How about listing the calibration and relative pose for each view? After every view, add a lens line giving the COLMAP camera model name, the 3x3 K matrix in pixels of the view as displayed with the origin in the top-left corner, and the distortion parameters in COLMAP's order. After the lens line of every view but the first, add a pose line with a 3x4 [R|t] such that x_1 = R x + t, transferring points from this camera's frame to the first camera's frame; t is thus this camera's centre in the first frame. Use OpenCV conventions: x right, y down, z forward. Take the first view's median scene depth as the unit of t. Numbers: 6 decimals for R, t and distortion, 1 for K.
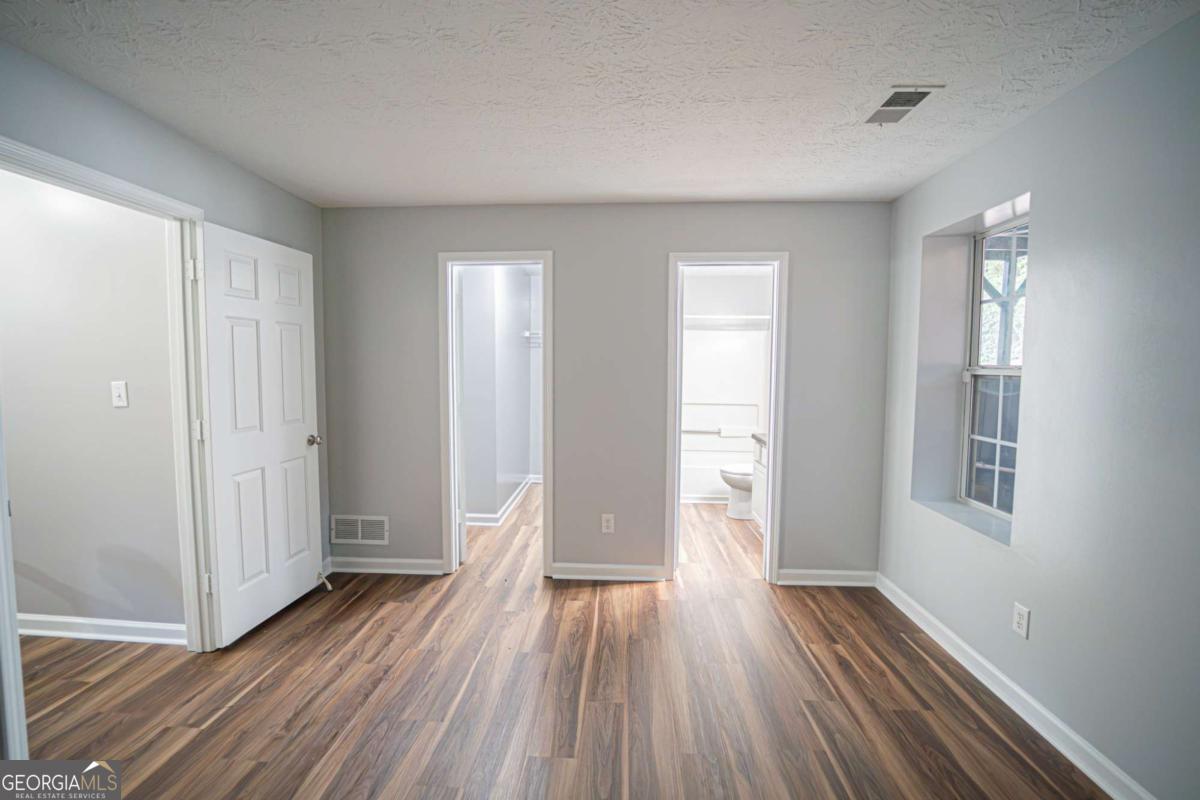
lens RADIAL K [[493.9, 0, 595.2], [0, 493.9, 401.4], [0, 0, 1]] dist [-0.000591, 0.000009]
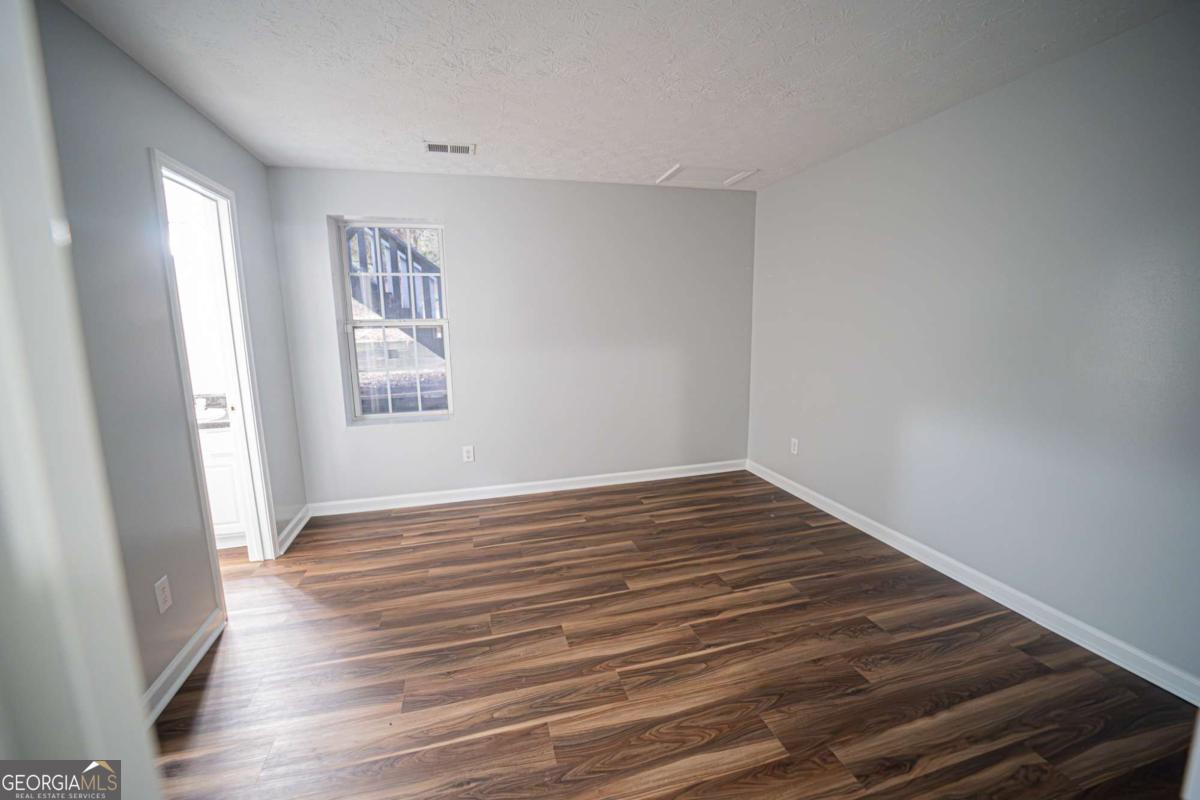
lens RADIAL K [[493.9, 0, 595.2], [0, 493.9, 401.4], [0, 0, 1]] dist [-0.000591, 0.000009]
pose [[-0.319701, -0.141016, 0.936966, -0.880962], [0.078493, 0.981523, 0.174505, -0.042174], [-0.944262, 0.129335, -0.302725, 0.913638]]
